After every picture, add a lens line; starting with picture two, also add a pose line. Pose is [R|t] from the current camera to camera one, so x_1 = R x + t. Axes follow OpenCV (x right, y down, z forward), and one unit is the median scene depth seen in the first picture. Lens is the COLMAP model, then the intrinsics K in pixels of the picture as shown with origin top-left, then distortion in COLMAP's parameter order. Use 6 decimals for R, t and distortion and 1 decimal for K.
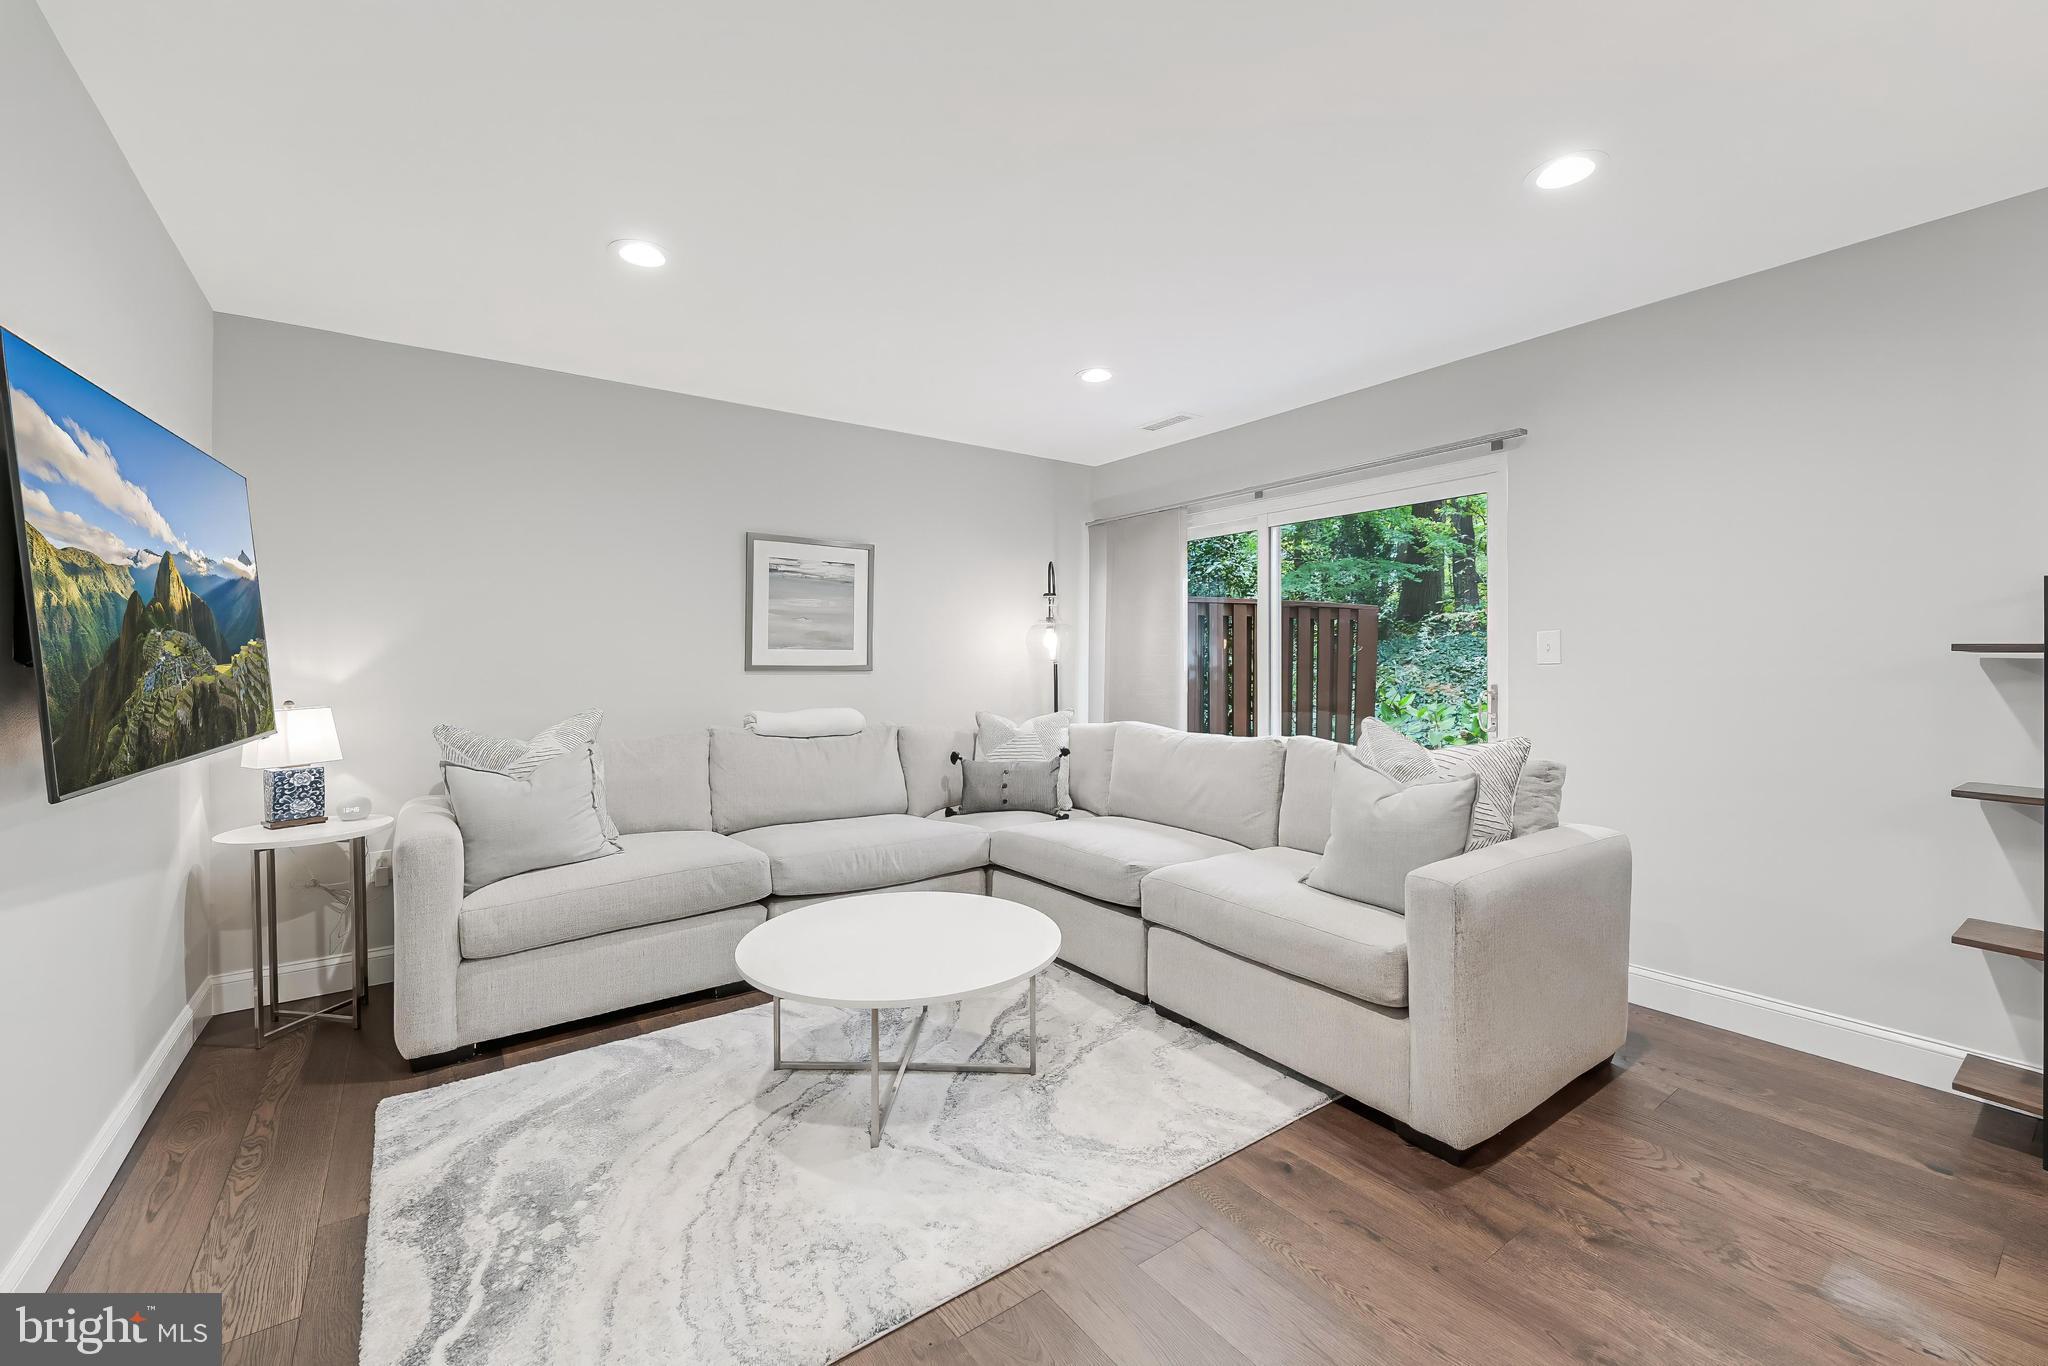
lens RADIAL K [[826.0, 0, 1028.5], [0, 826.0, 656.7], [0, 0, 1]] dist [-0.004326, 0.000594]
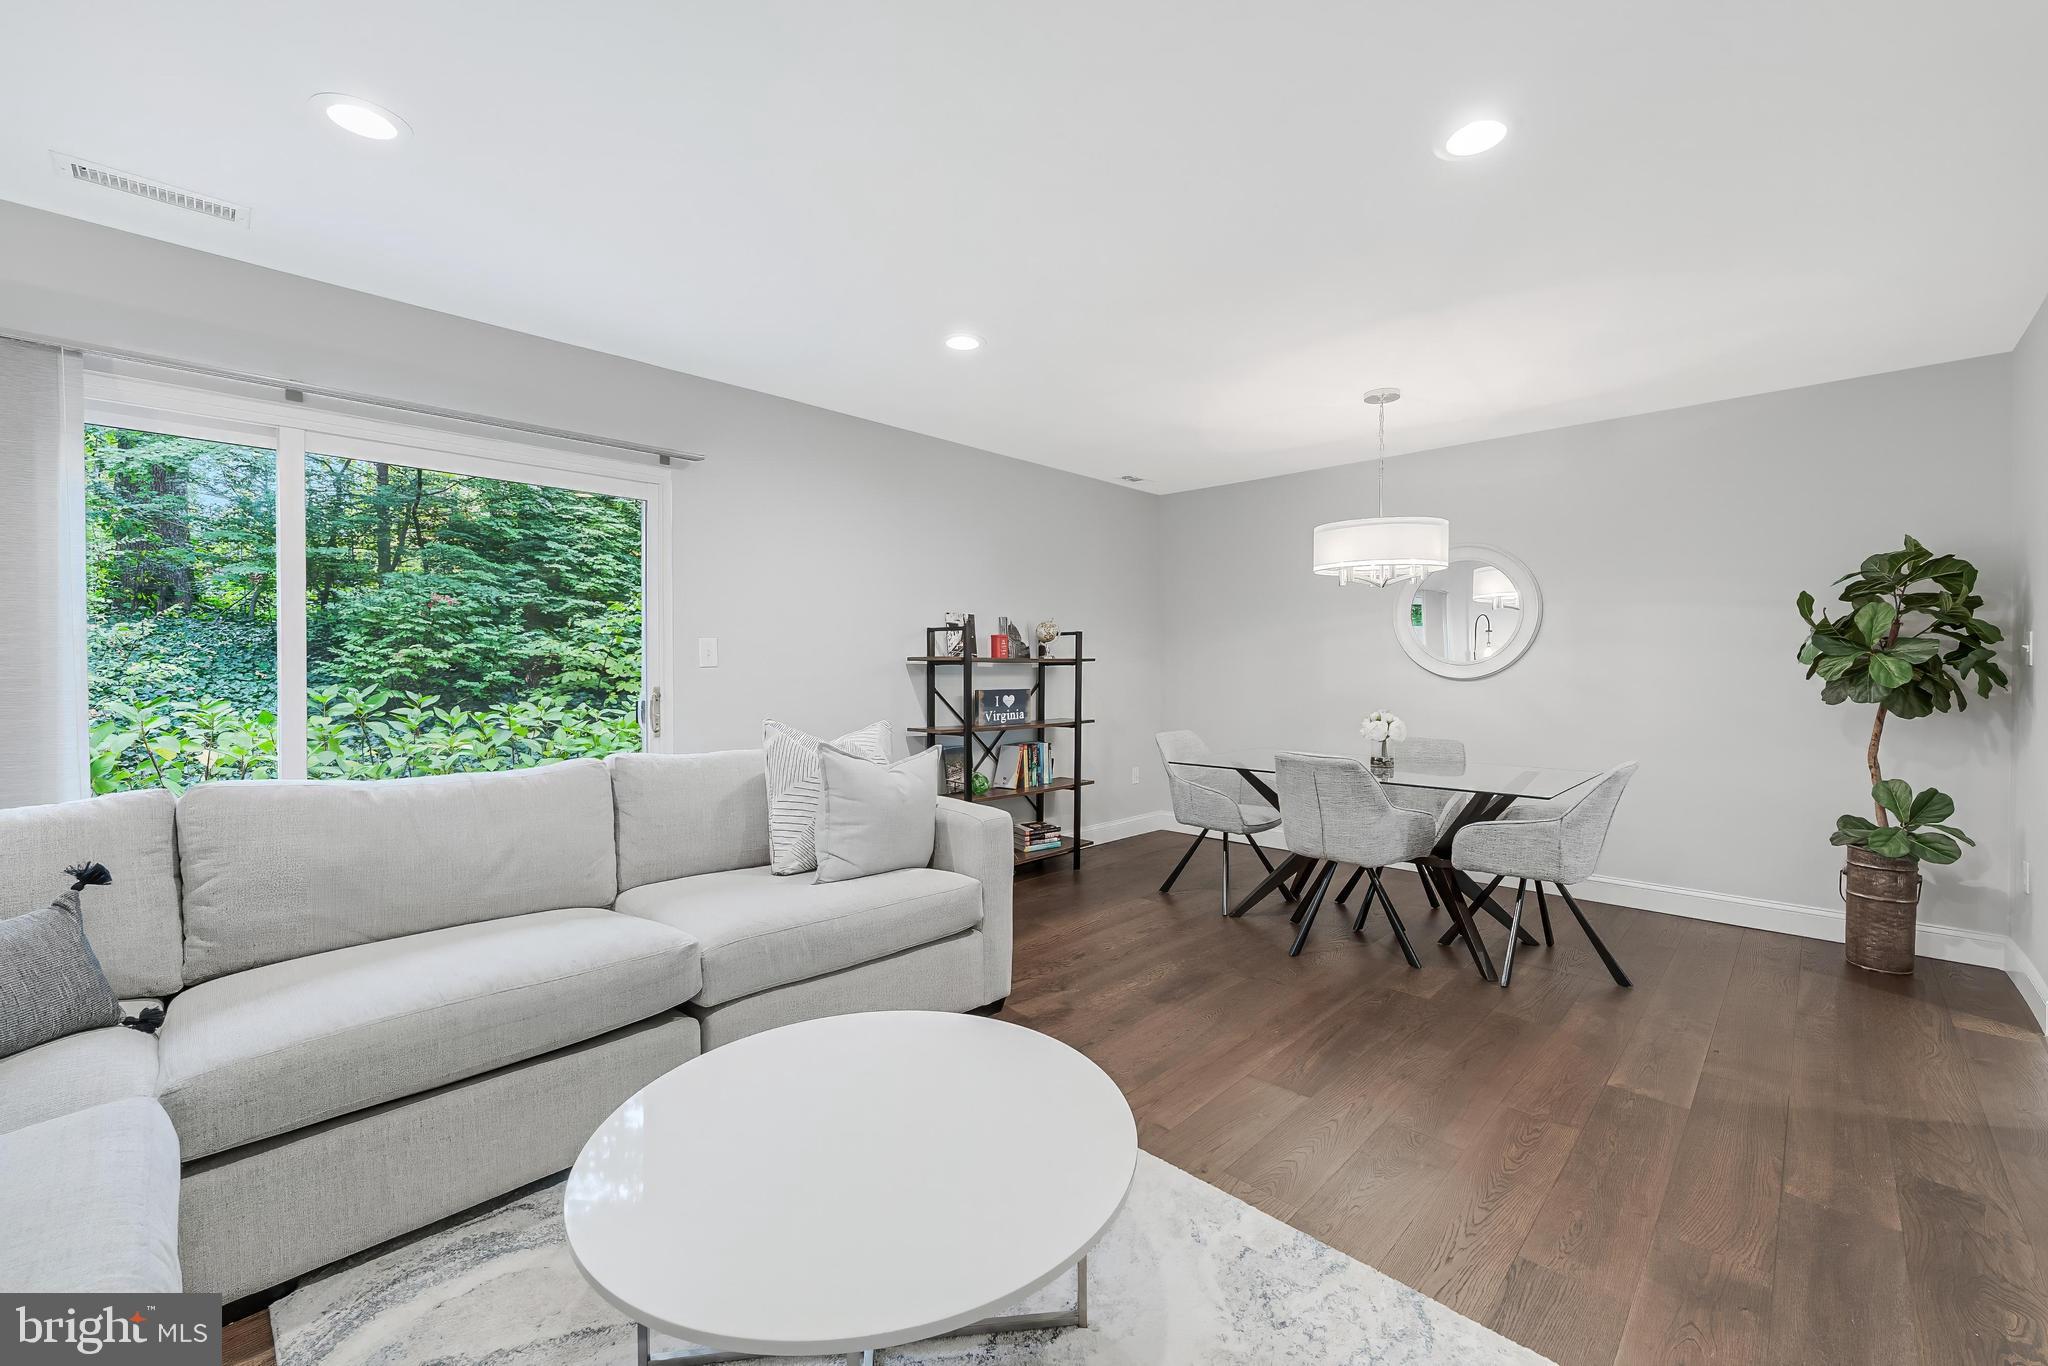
lens RADIAL K [[826.0, 0, 1022.6], [0, 826.0, 669.5], [0, 0, 1]] dist [-0.004326, 0.000594]
pose [[-0.173581, -0.003841, 0.984812, -0.806795], [-0.007482, 0.999969, 0.002581, 0.008444], [-0.984791, -0.006920, -0.173605, 1.065152]]
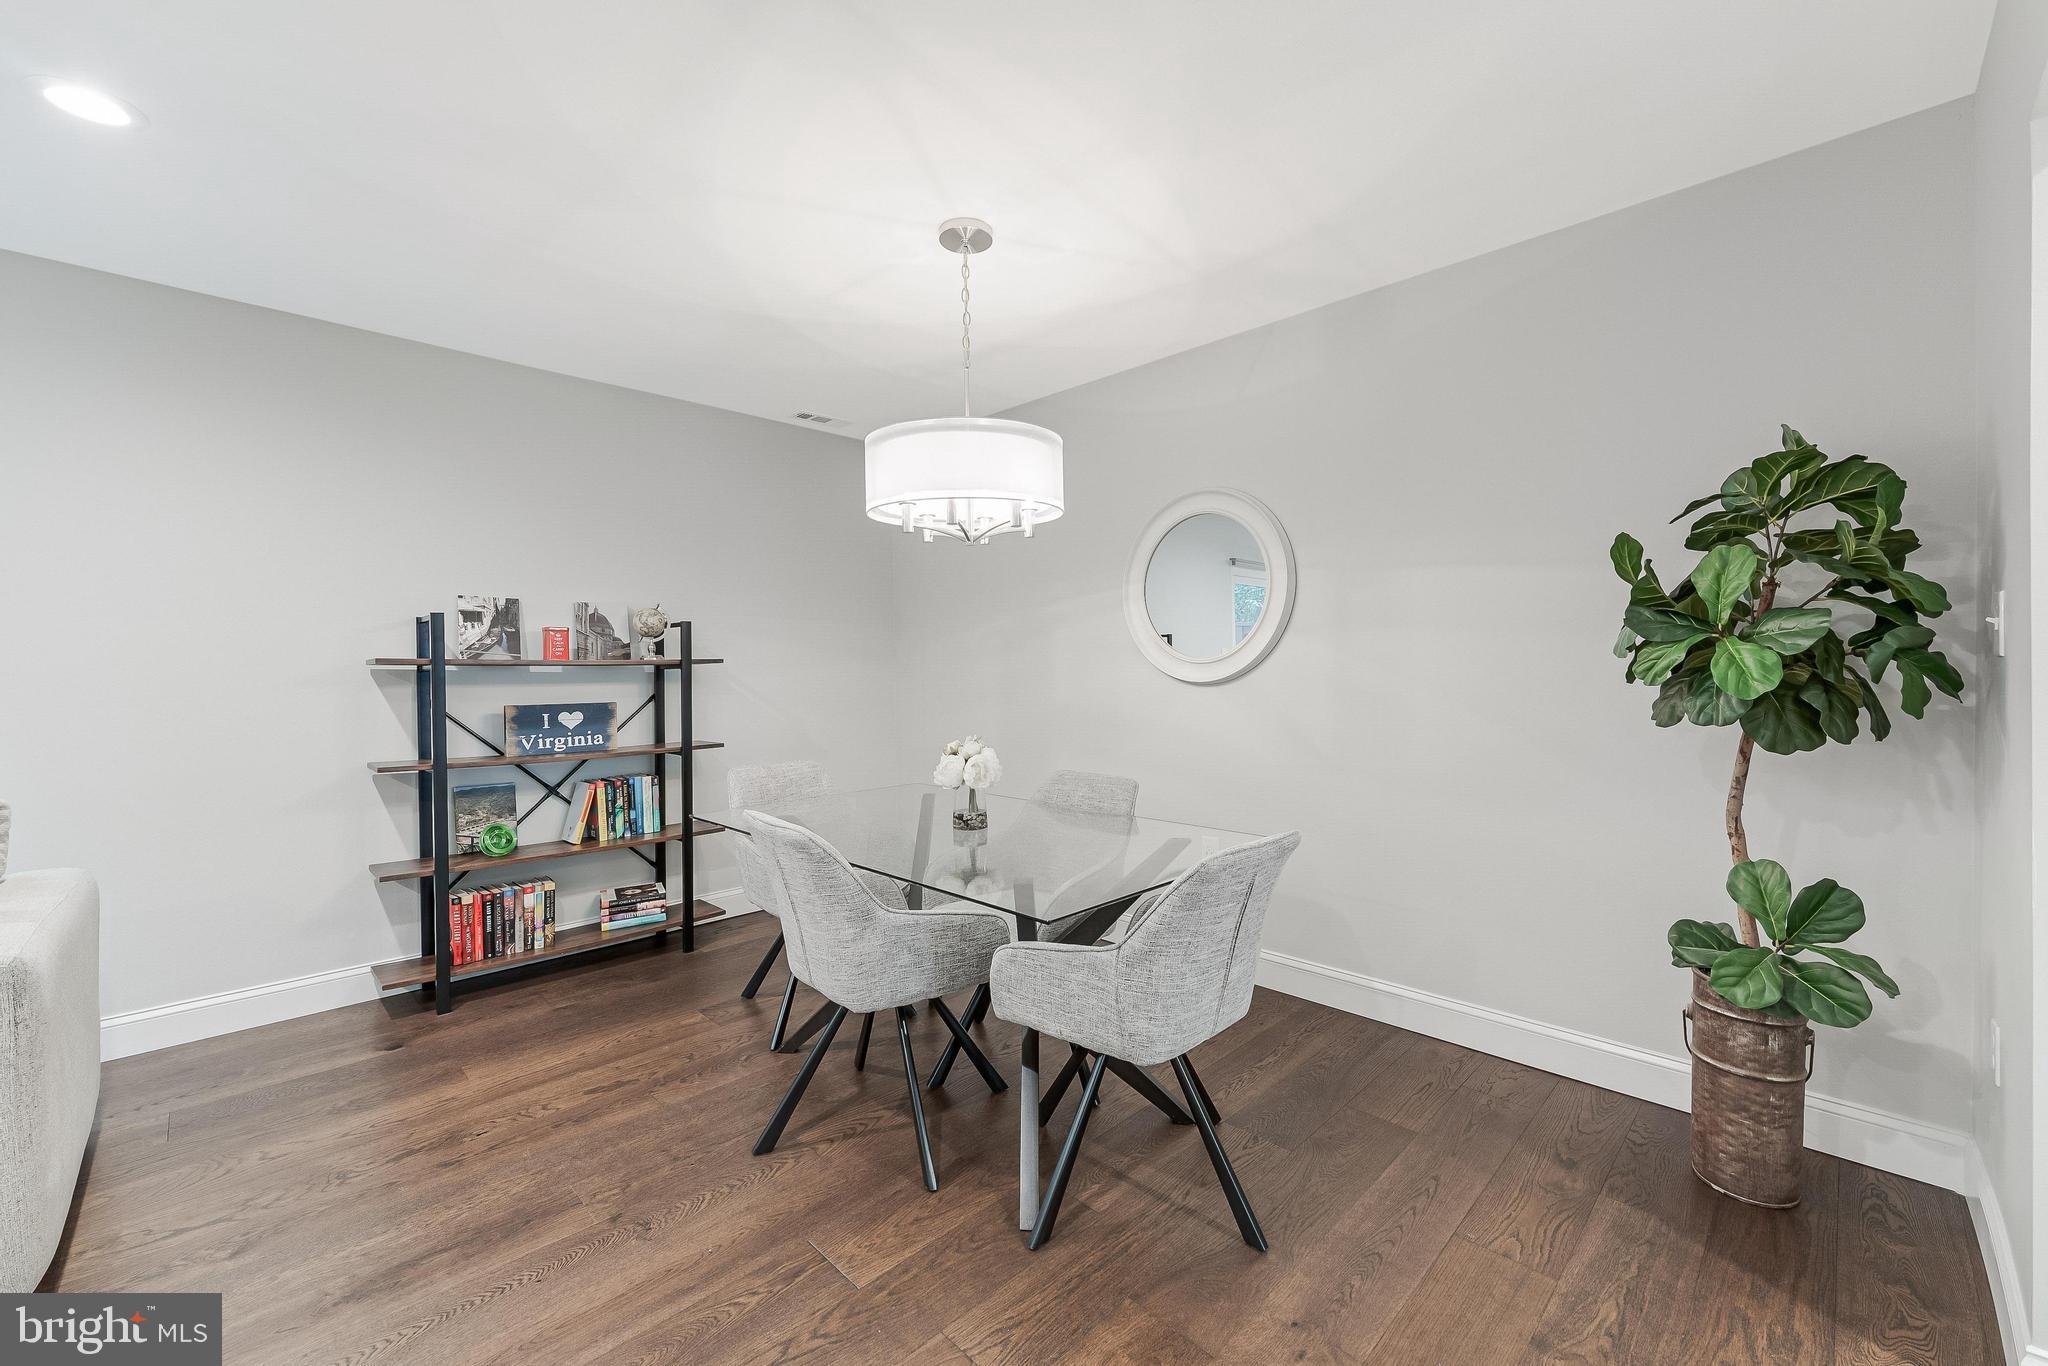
lens RADIAL K [[826.0, 0, 1030.7], [0, 826.0, 675.3], [0, 0, 1]] dist [-0.004326, 0.000594]
pose [[-0.161700, -0.008003, 0.986808, -0.339490], [0.001859, 0.999963, 0.008414, 0.002478], [-0.986838, 0.003195, -0.161679, 0.160646]]
